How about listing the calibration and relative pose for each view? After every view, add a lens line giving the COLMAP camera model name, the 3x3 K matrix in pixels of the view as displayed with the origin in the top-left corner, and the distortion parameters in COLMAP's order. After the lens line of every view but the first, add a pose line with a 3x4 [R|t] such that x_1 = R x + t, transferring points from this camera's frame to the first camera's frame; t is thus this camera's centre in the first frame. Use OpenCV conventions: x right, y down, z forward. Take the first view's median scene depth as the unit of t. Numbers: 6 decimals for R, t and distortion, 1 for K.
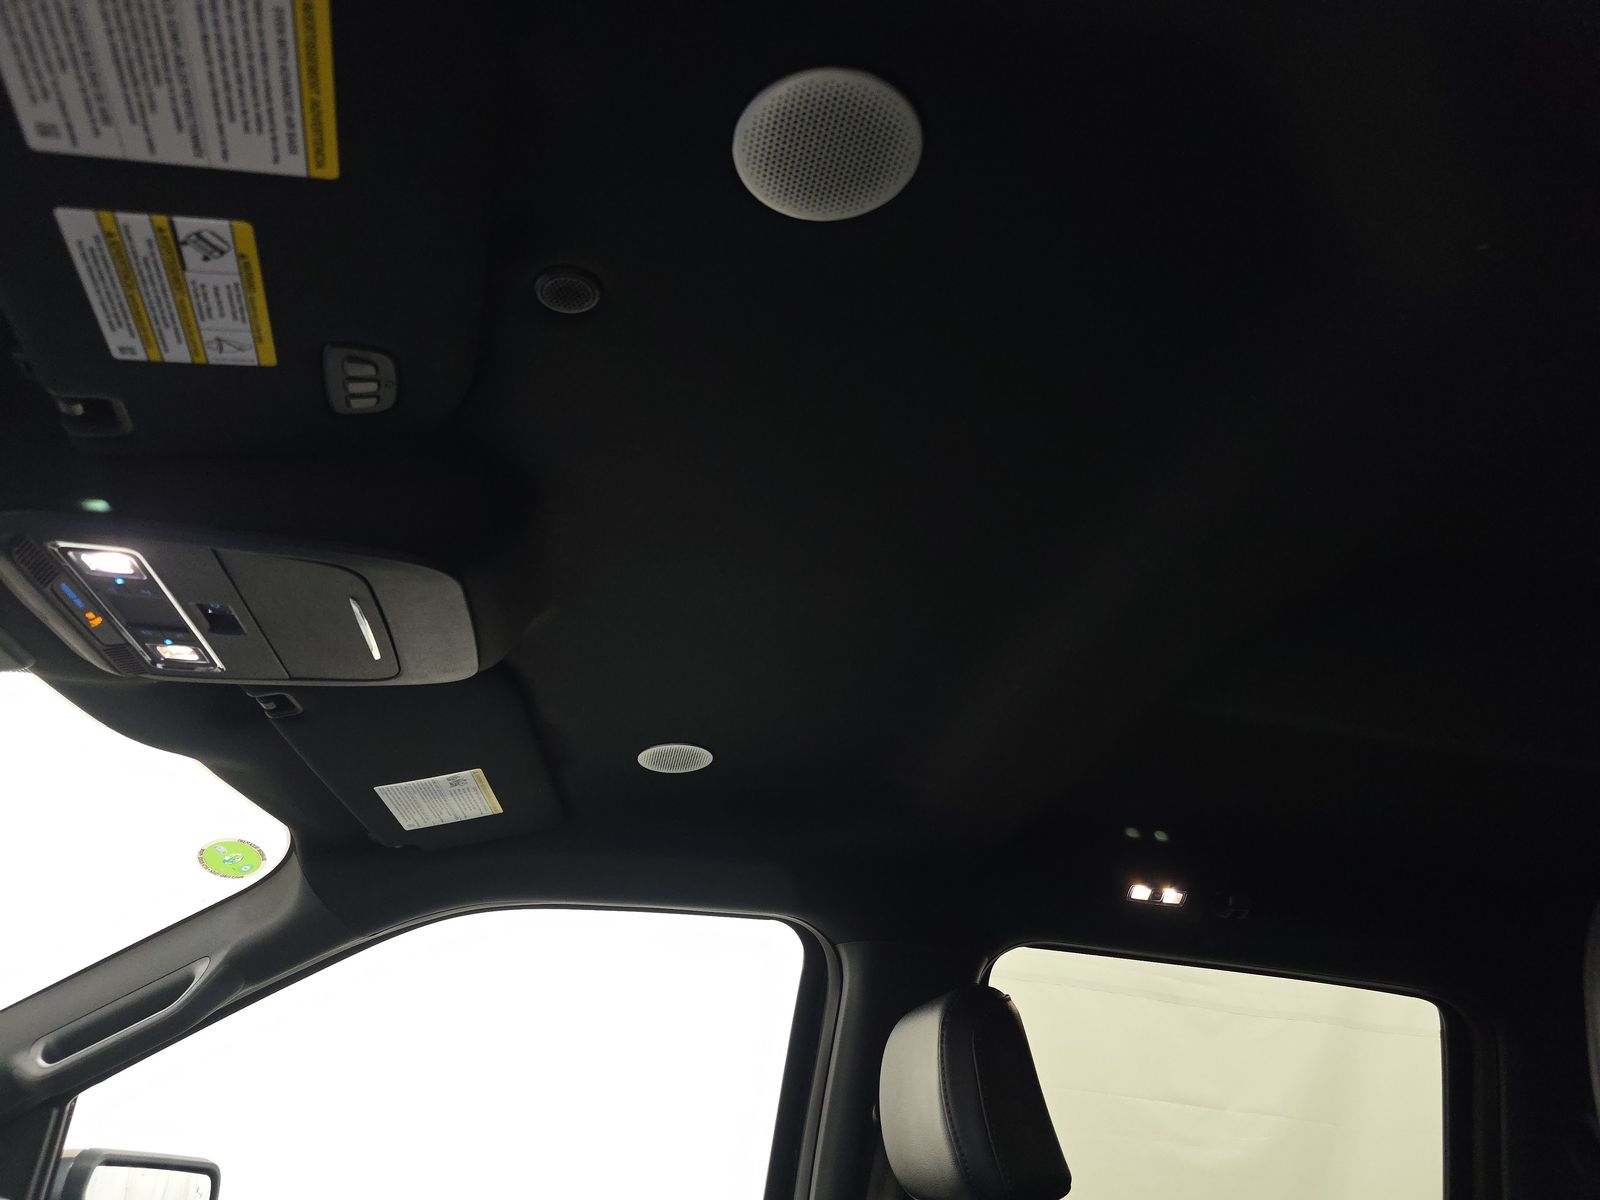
lens RADIAL K [[1074.4, 0, 806.0], [0, 1074.4, 593.2], [0, 0, 1]] dist [0.014354, -0.006041]
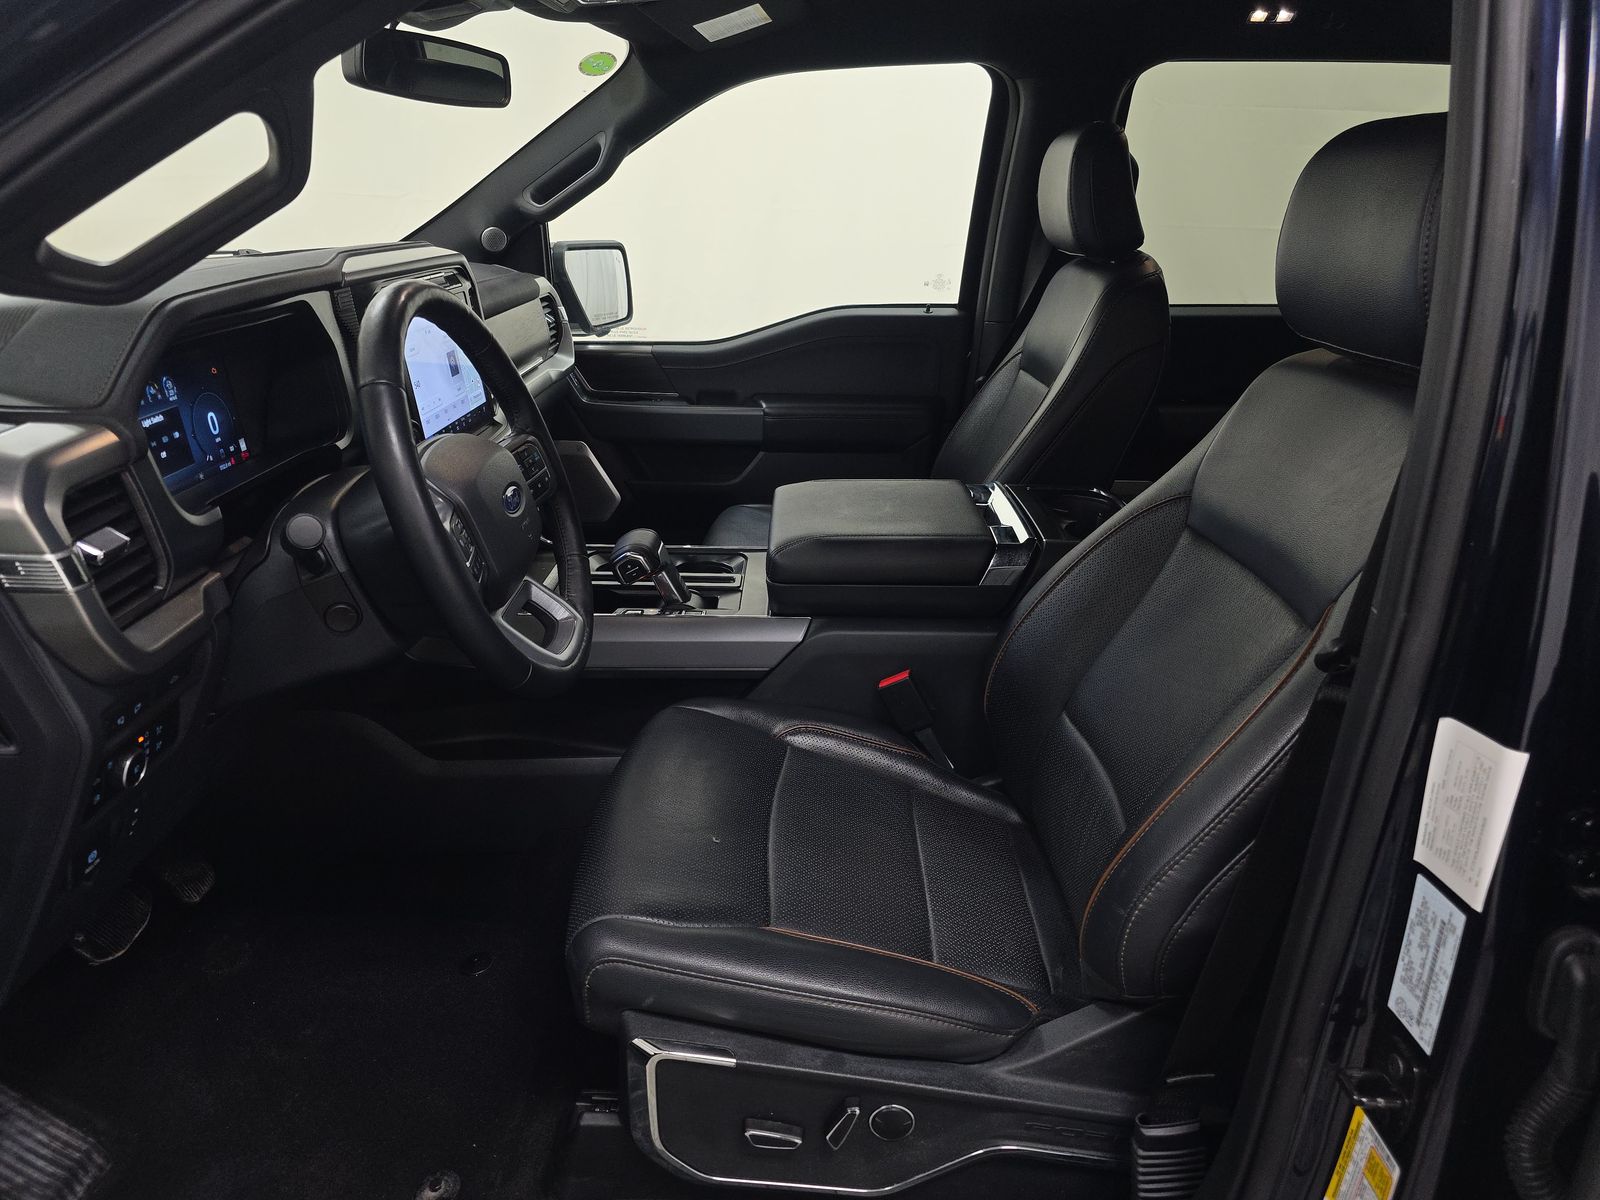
lens RADIAL K [[1074.4, 0, 806.0], [0, 1074.4, 593.2], [0, 0, 1]] dist [0.014354, -0.006041]
pose [[0.984397, 0.003599, -0.175923, 0.010519], [0.131472, 0.649449, 0.748953, -0.337349], [0.116948, -0.760397, 0.638843, -0.441078]]
